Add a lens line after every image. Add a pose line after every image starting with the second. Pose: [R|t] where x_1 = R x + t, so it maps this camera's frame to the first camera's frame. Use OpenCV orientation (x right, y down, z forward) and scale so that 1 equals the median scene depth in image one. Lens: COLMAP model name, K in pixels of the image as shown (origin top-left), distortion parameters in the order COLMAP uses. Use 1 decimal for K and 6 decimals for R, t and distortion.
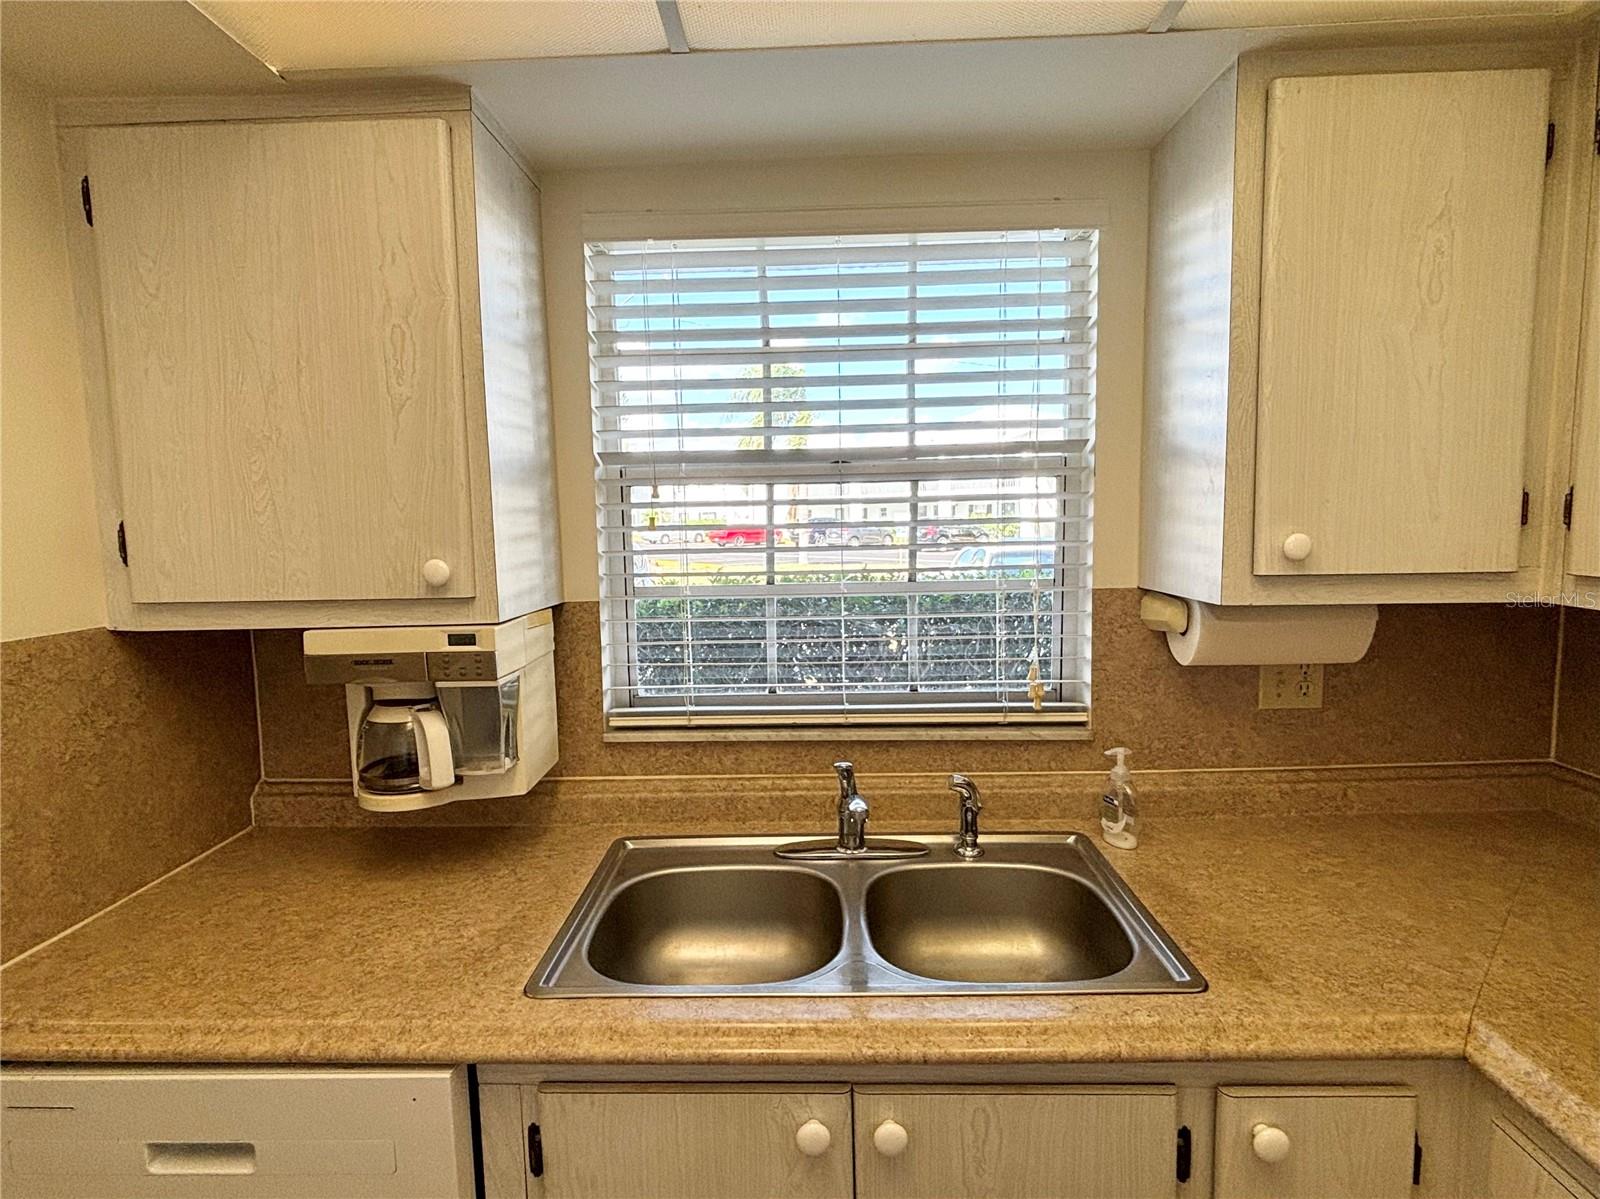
lens RADIAL K [[778.6, 0, 790.8], [0, 778.6, 596.3], [0, 0, 1]] dist [-0.009741, -0.002327]
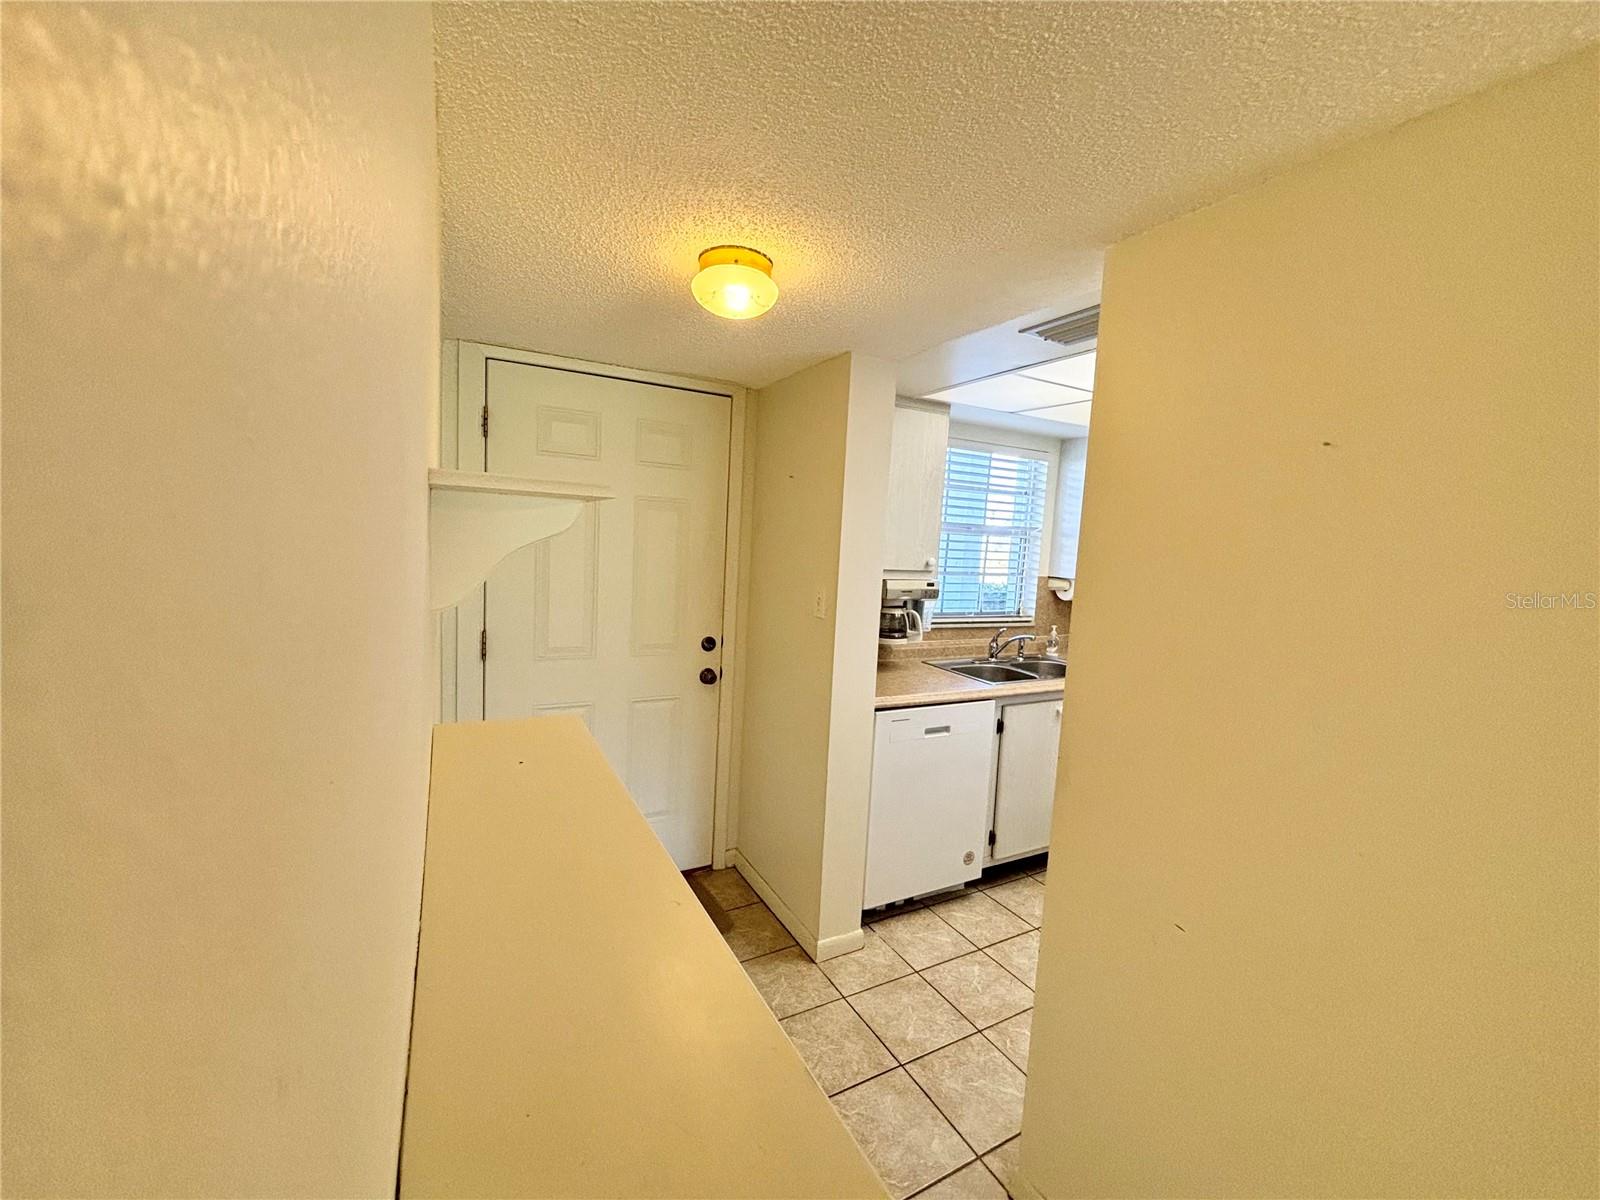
lens RADIAL K [[644.4, 0, 800.3], [0, 644.4, 594.5], [0, 0, 1]] dist [-0.000668, 0.000671]
pose [[0.862738, 0.018469, 0.505313, -1.862819], [-0.016573, 0.999829, -0.008248, 0.108289], [-0.505379, -0.001259, 0.862897, -0.778951]]
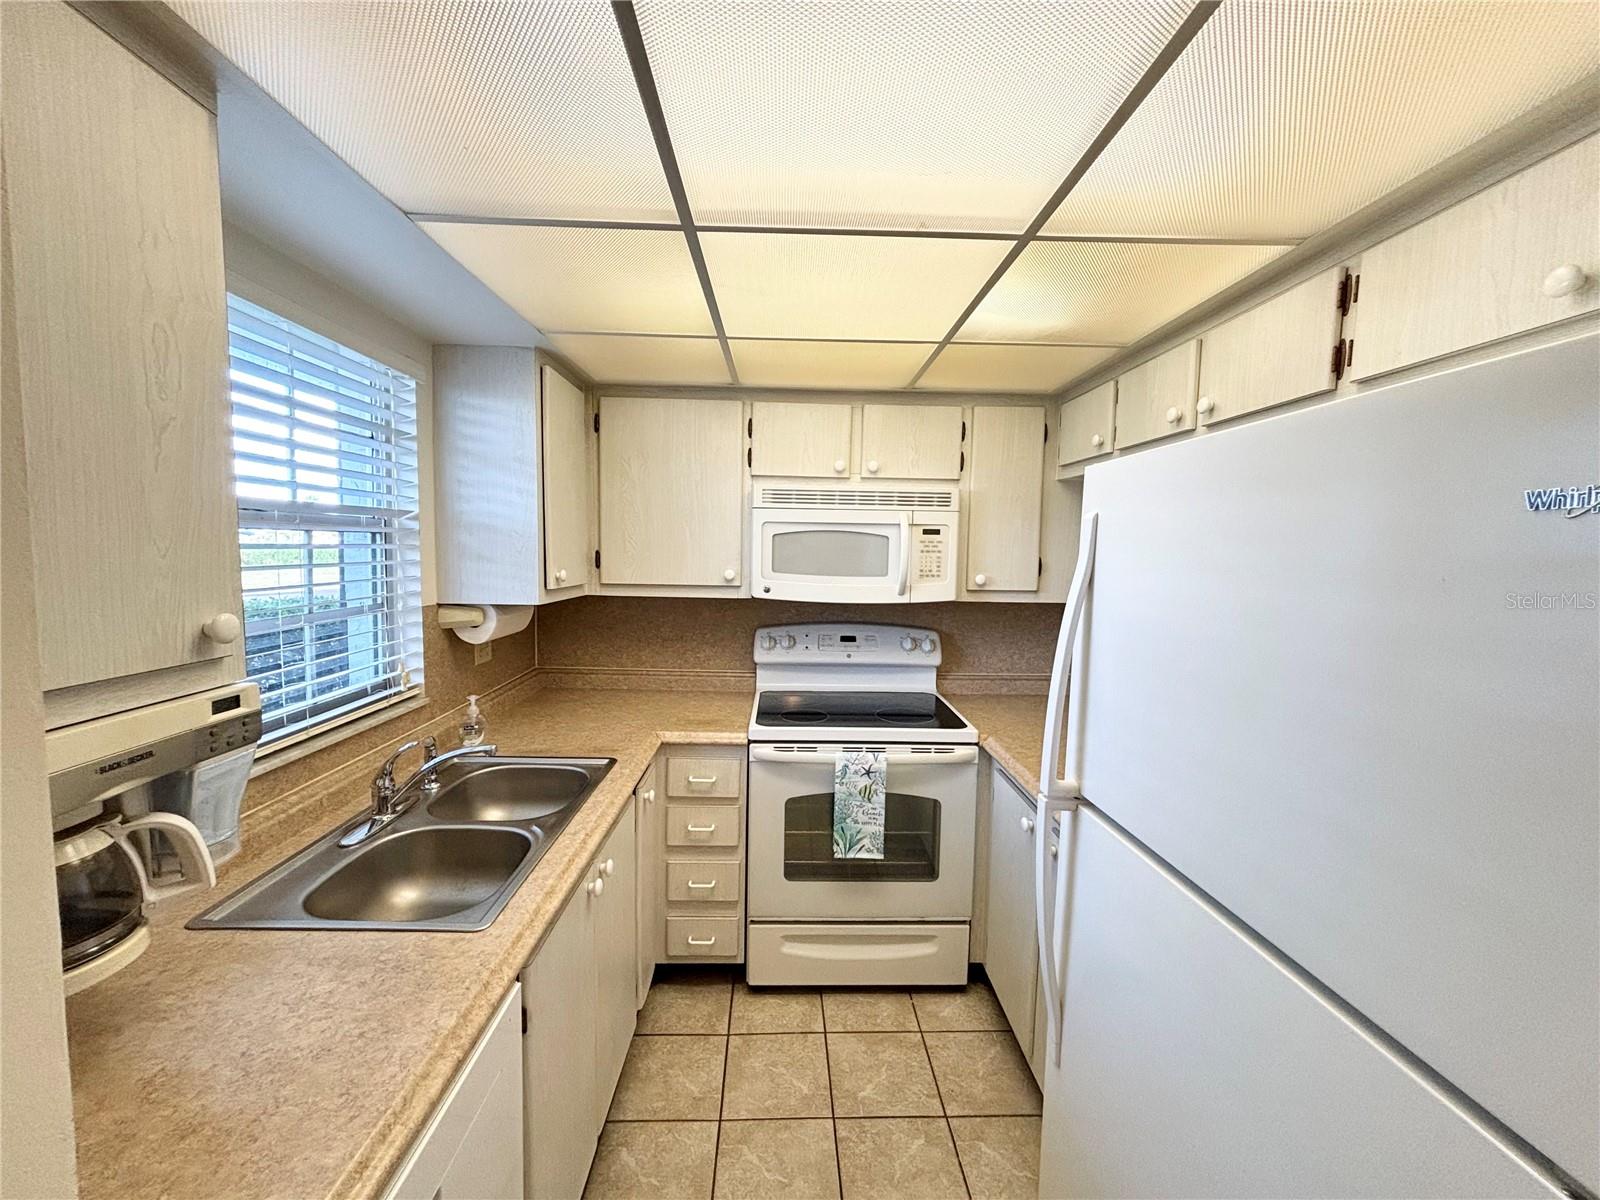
lens RADIAL K [[644.4, 0, 805.6], [0, 644.4, 601.6], [0, 0, 1]] dist [-0.000668, 0.000671]
pose [[-0.061274, -0.062911, 0.996136, -1.043645], [0.082456, 0.994281, 0.067866, -0.048470], [-0.994709, 0.086296, -0.055736, 0.338498]]
